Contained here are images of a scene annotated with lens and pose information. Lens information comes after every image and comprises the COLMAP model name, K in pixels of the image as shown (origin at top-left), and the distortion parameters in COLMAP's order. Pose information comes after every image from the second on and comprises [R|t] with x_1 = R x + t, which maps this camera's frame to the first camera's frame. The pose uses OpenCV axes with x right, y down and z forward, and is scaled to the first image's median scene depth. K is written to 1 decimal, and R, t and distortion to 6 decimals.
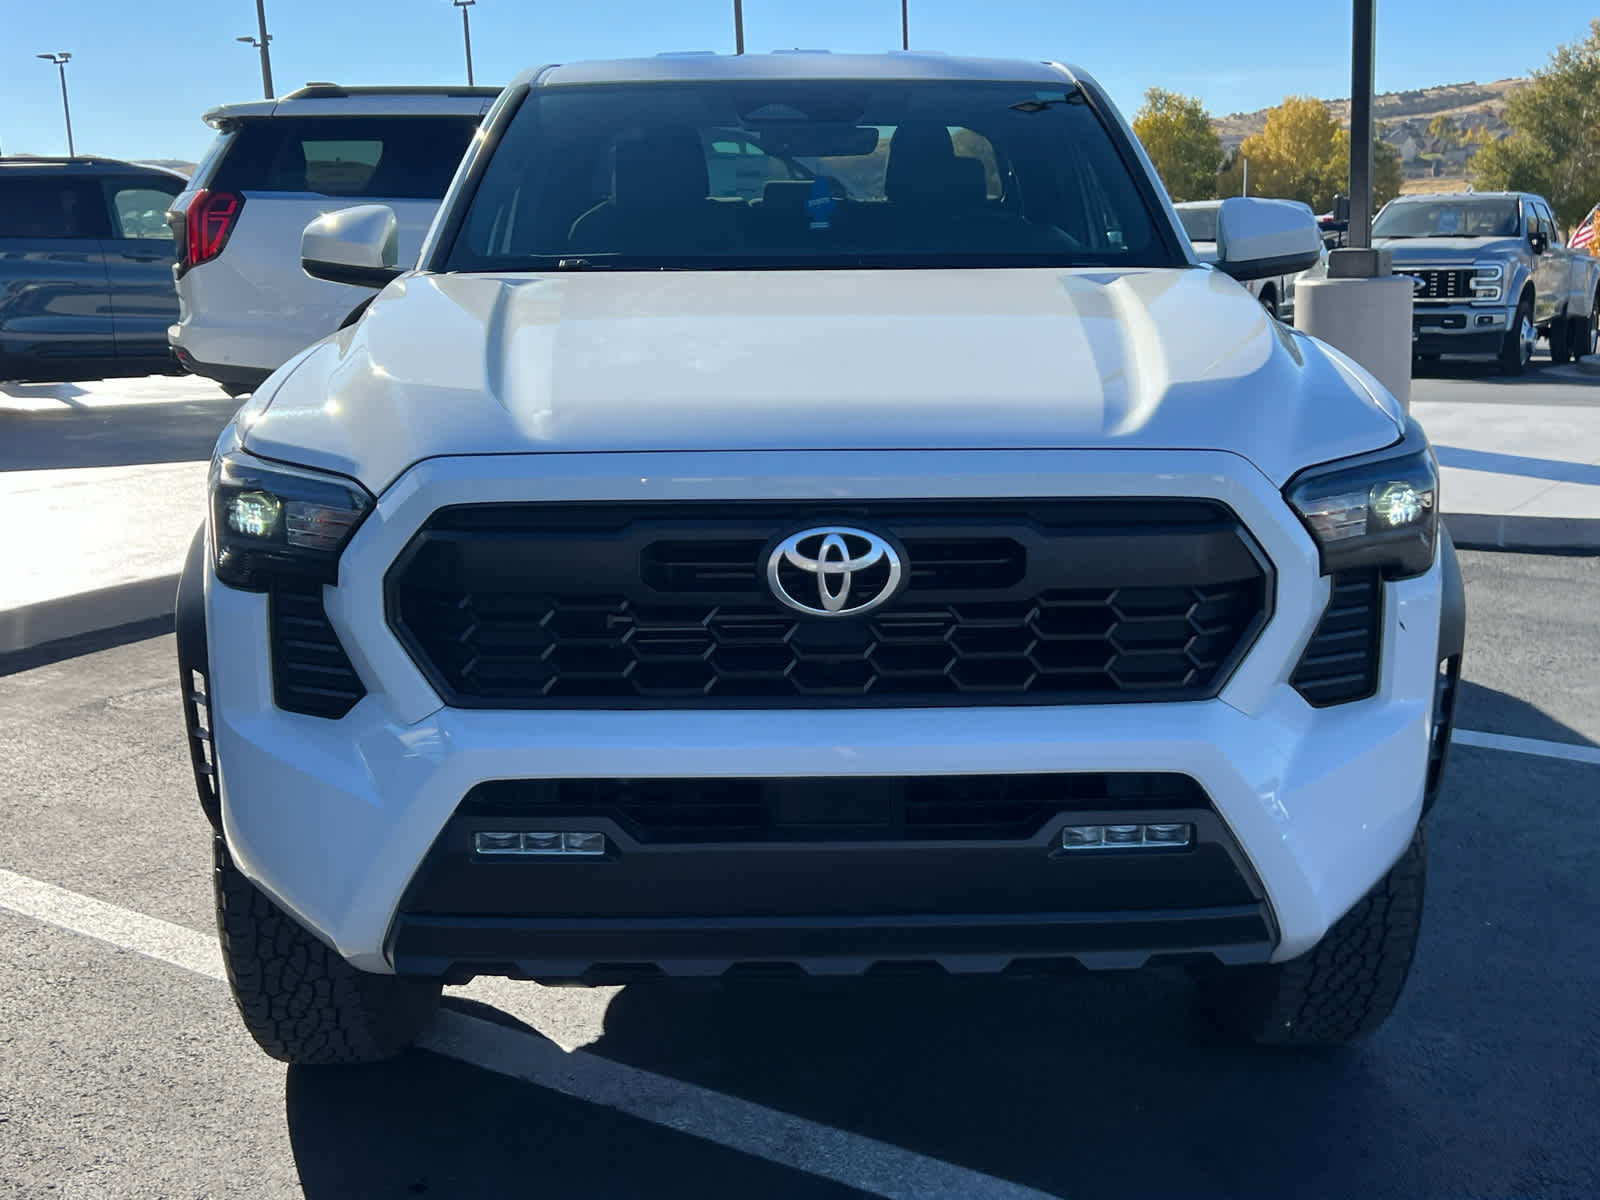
lens RADIAL K [[1818.9, 0, 800.0], [0, 1818.9, 600.0], [0, 0, 1]] dist [0.214833, -0.657560]
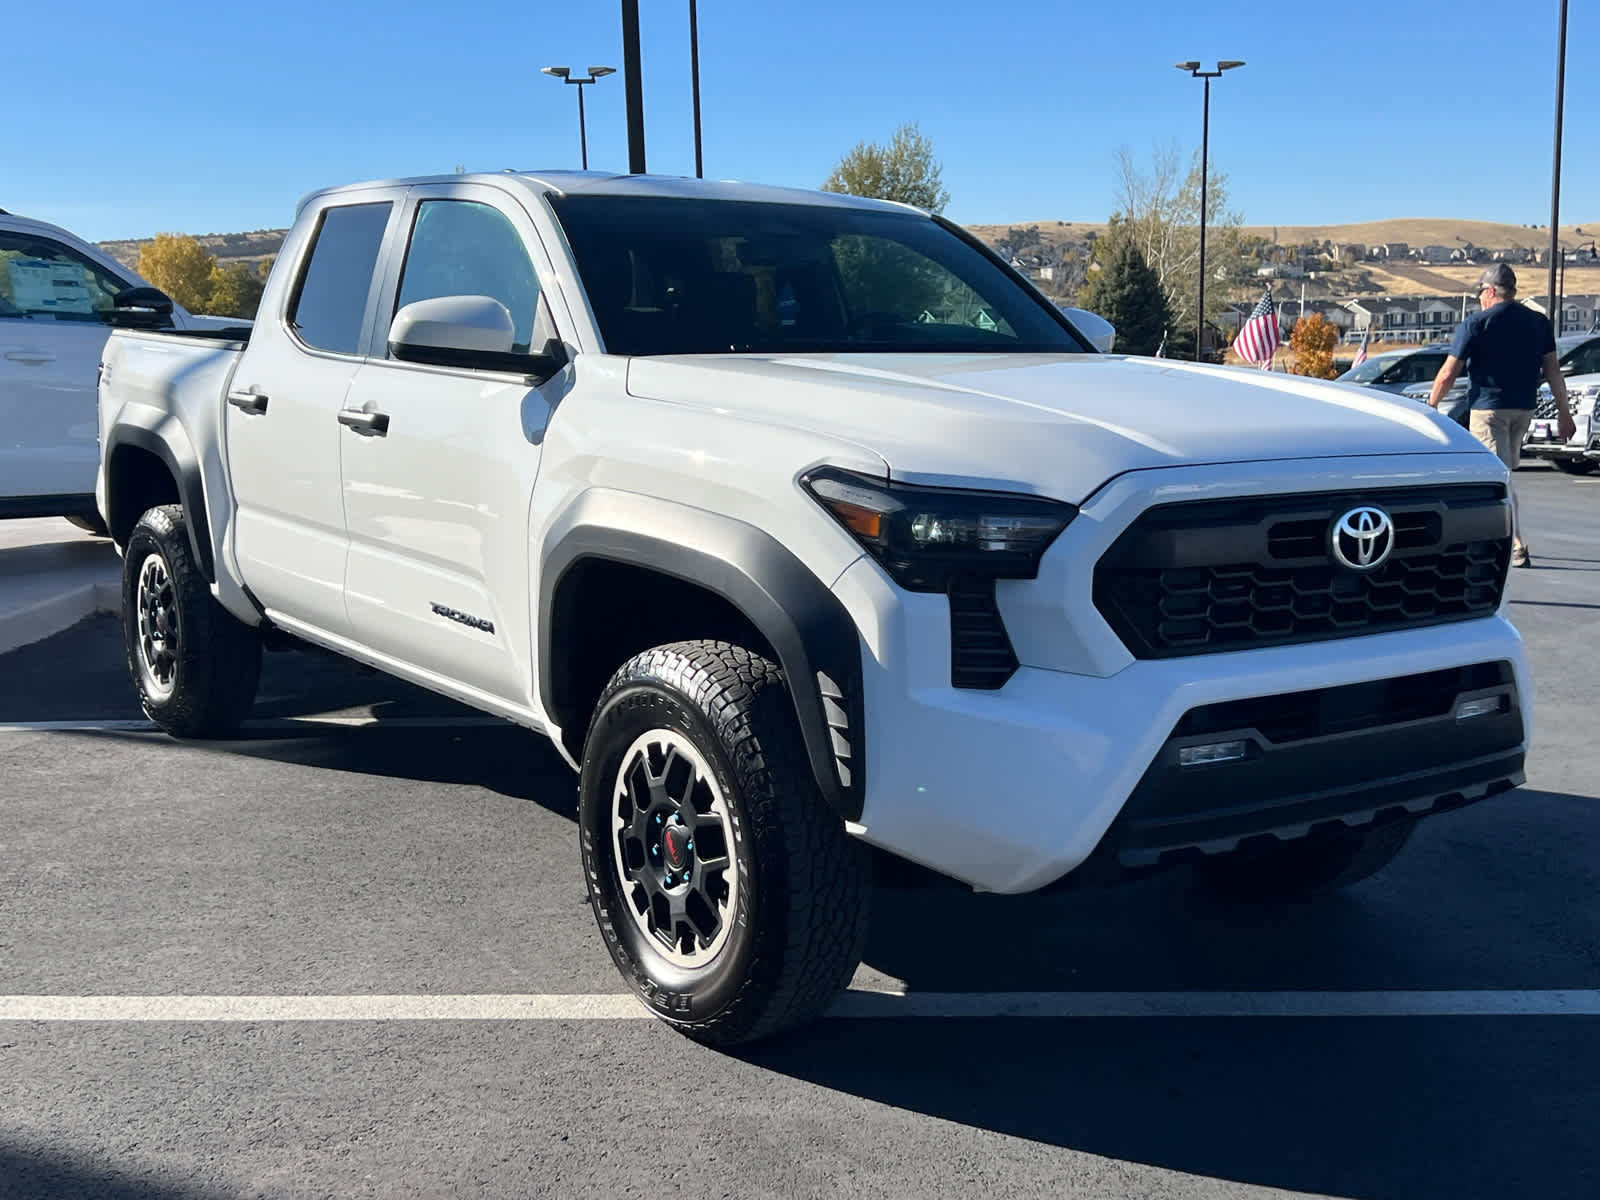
lens RADIAL K [[1818.9, 0, 800.0], [0, 1818.9, 600.0], [0, 0, 1]] dist [0.214833, -0.657560]
pose [[0.807774, -0.066614, 0.585717, -1.183757], [0.109303, 0.993290, -0.037774, 0.039227], [-0.579271, 0.094534, 0.809635, 0.066461]]
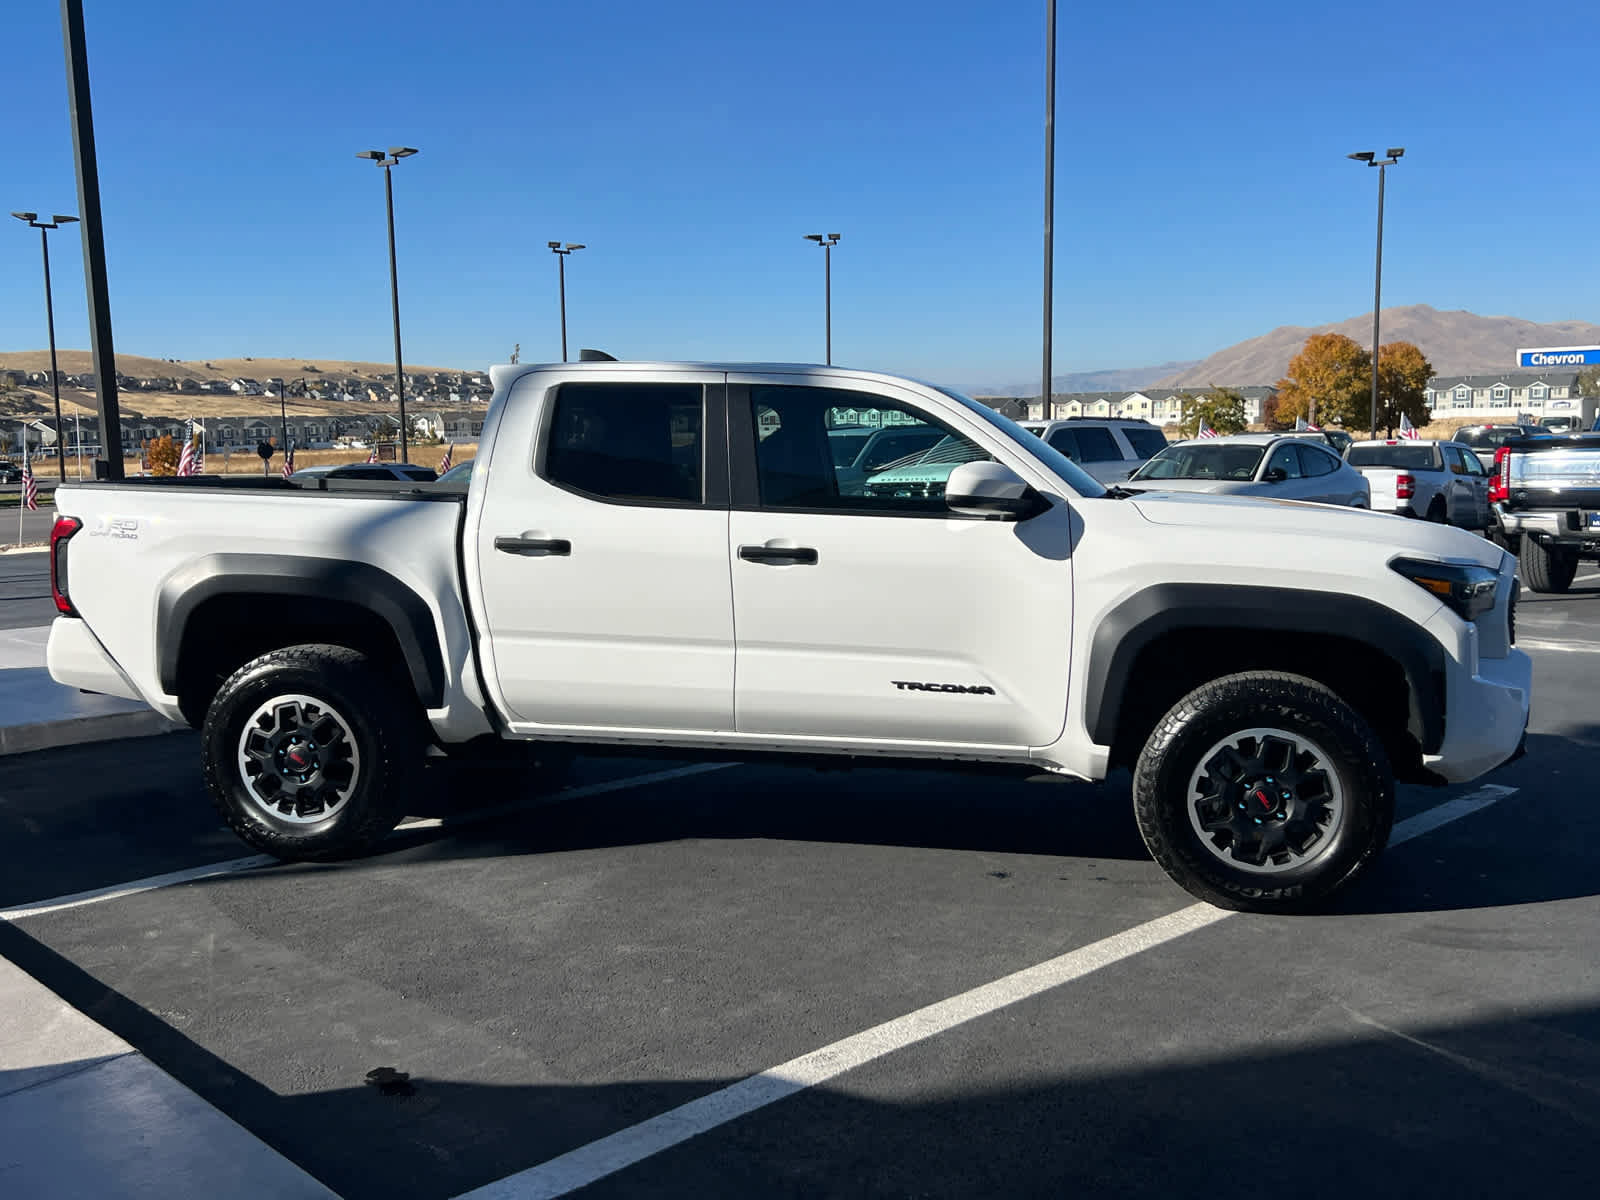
lens RADIAL K [[1495.0, 0, 800.0], [0, 1495.0, 600.0], [0, 0, 1]] dist [0.152363, -0.327465]
pose [[0.182452, -0.085091, 0.979526, -2.508154], [0.209852, 0.976662, 0.045754, -0.320184], [-0.960559, 0.197207, 0.196051, 1.557806]]
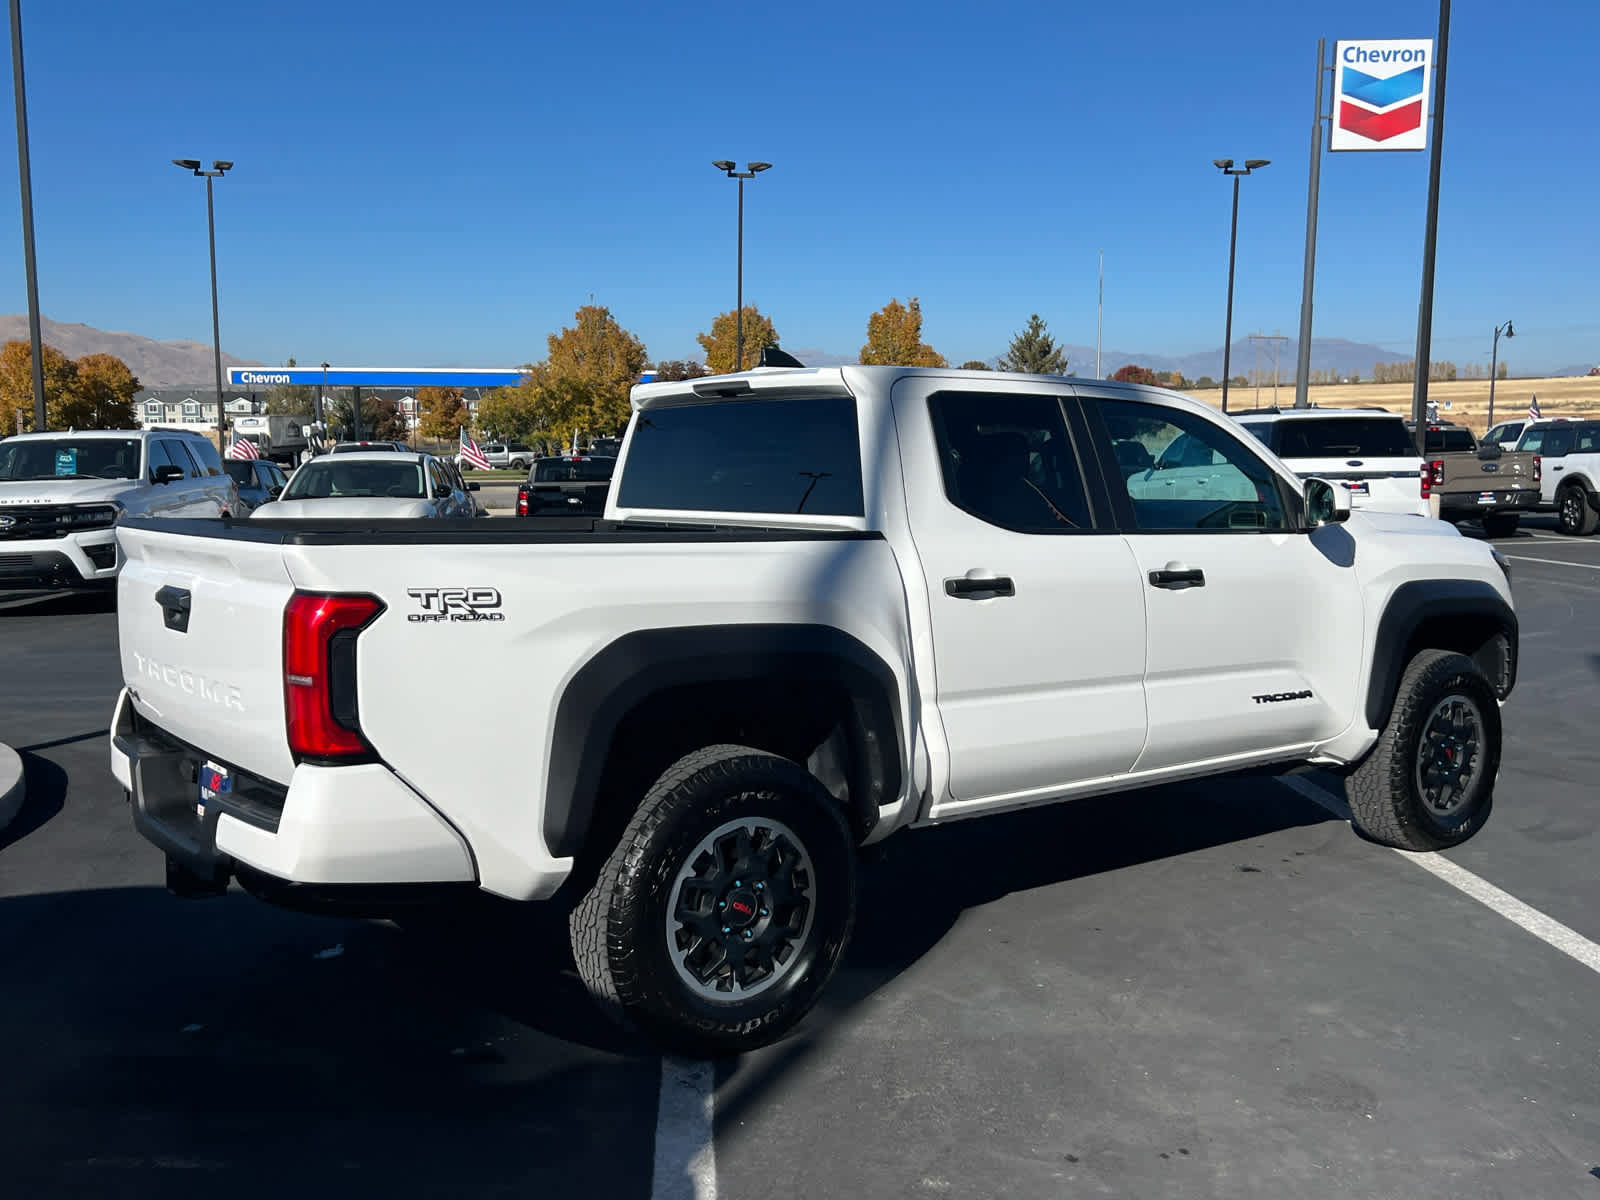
lens RADIAL K [[1495.0, 0, 800.0], [0, 1495.0, 600.0], [0, 0, 1]] dist [0.152363, -0.327465]
pose [[-0.615129, -0.057647, 0.786316, -1.690420], [0.180197, 0.960646, 0.211394, -0.805397], [-0.767558, 0.271726, -0.580534, 3.650488]]
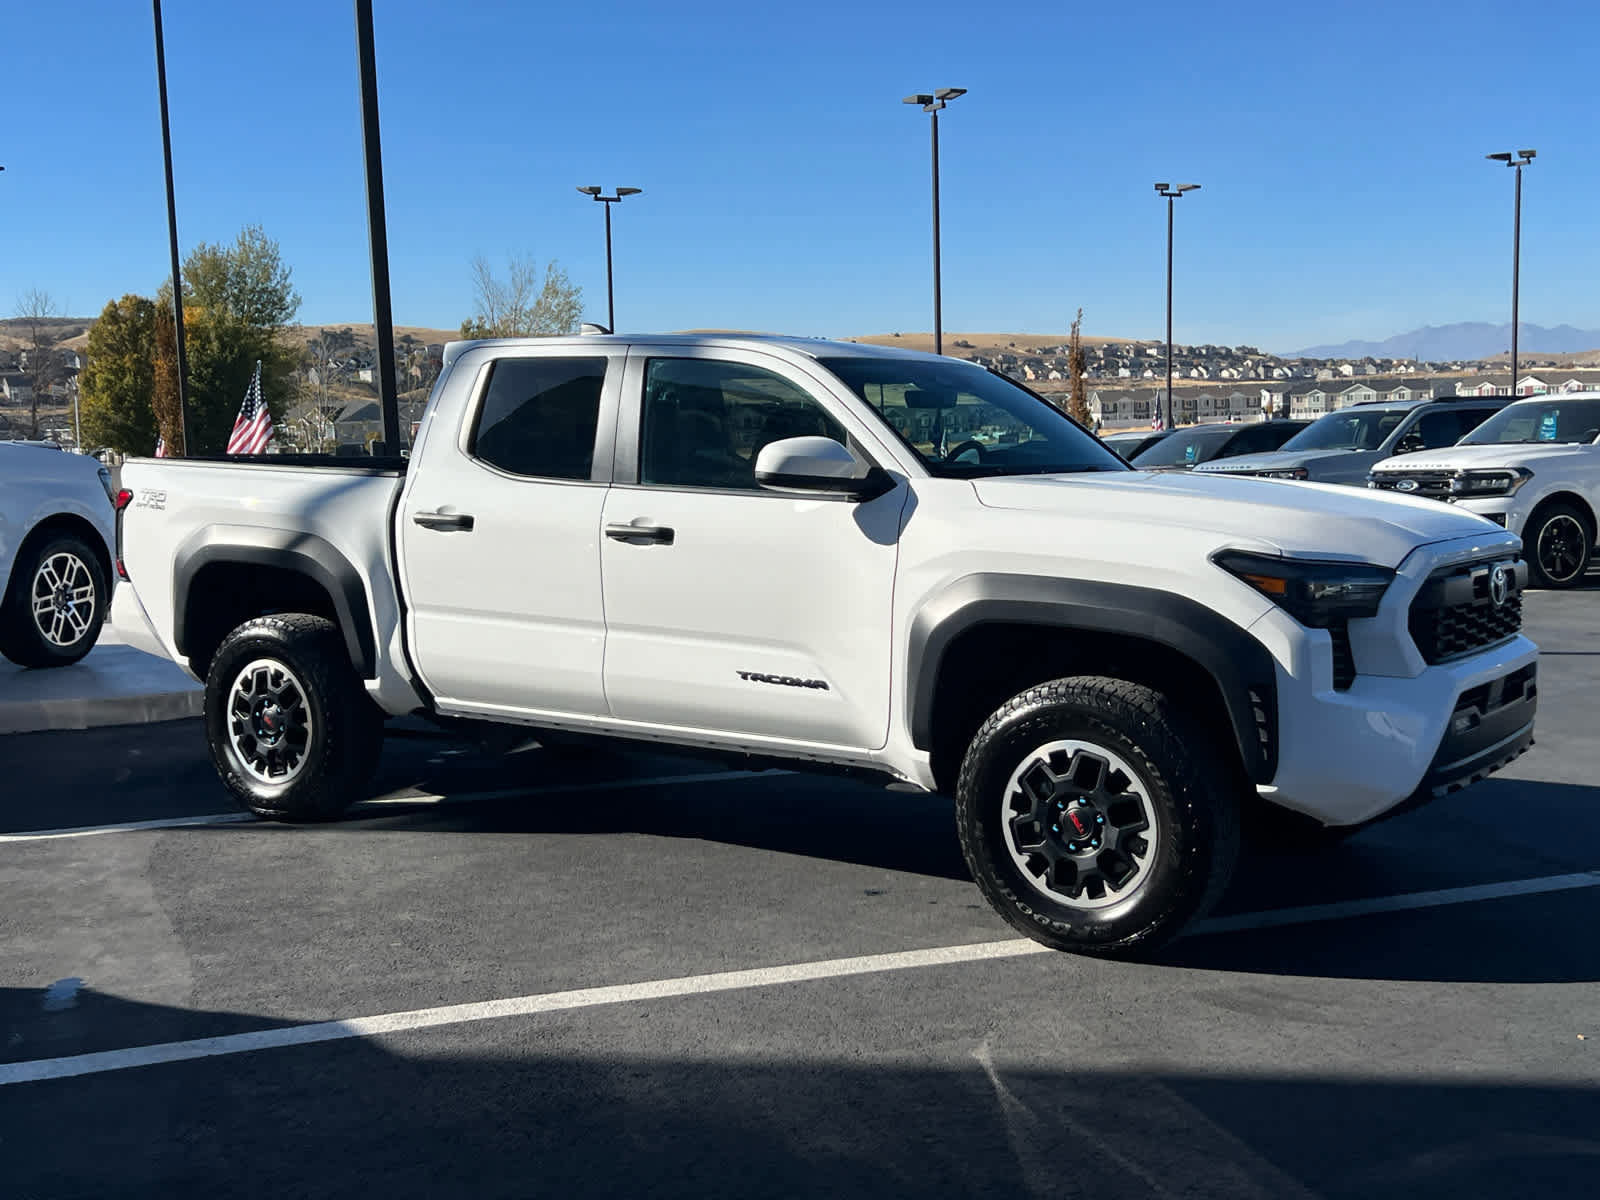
lens RADIAL K [[1818.9, 0, 800.0], [0, 1818.9, 600.0], [0, 0, 1]] dist [0.214833, -0.657560]
pose [[0.548562, -0.062743, 0.833752, -2.380476], [0.174788, 0.983753, -0.040969, -0.054876], [-0.817636, 0.168204, 0.550616, 0.420740]]
